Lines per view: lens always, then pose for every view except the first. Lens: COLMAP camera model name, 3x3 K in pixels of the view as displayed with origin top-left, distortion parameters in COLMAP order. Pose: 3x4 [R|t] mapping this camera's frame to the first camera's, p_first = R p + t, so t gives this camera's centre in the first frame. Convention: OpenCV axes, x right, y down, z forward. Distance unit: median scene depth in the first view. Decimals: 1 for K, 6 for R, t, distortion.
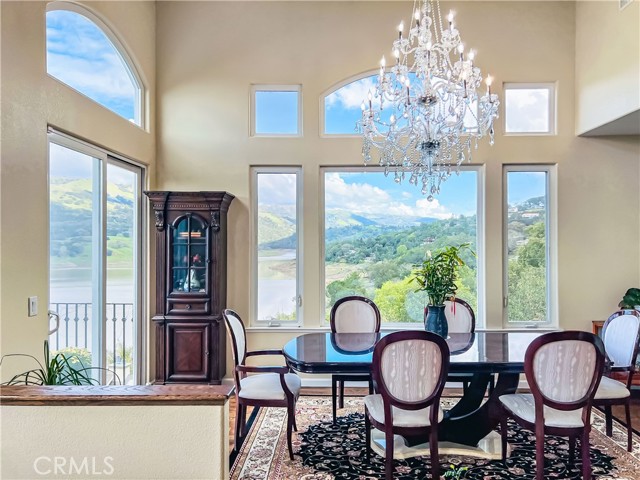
lens RADIAL K [[466.0, 0, 324.5], [0, 466.0, 242.1], [0, 0, 1]] dist [0.024950, -0.003750]
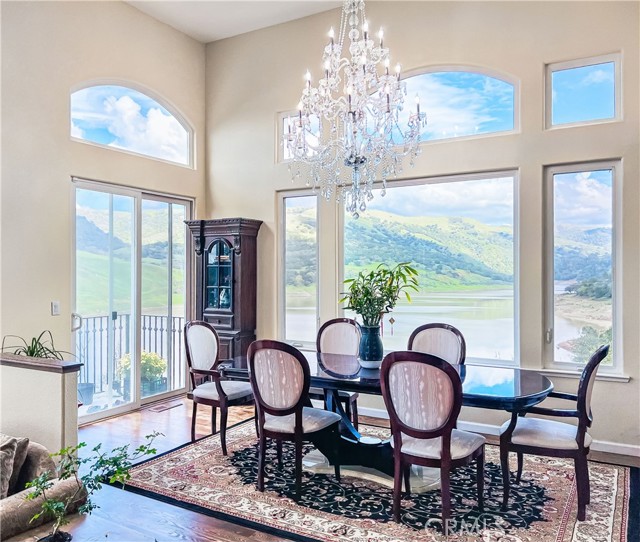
lens RADIAL K [[546.5, 0, 315.7], [0, 546.5, 272.7], [0, 0, 1]] dist [0.048680, -0.005658]
pose [[0.870963, 0.000637, -0.491348, 0.557286], [-0.000110, 0.999999, 0.001101, 0.018742], [0.491348, -0.000905, 0.870963, -0.030175]]
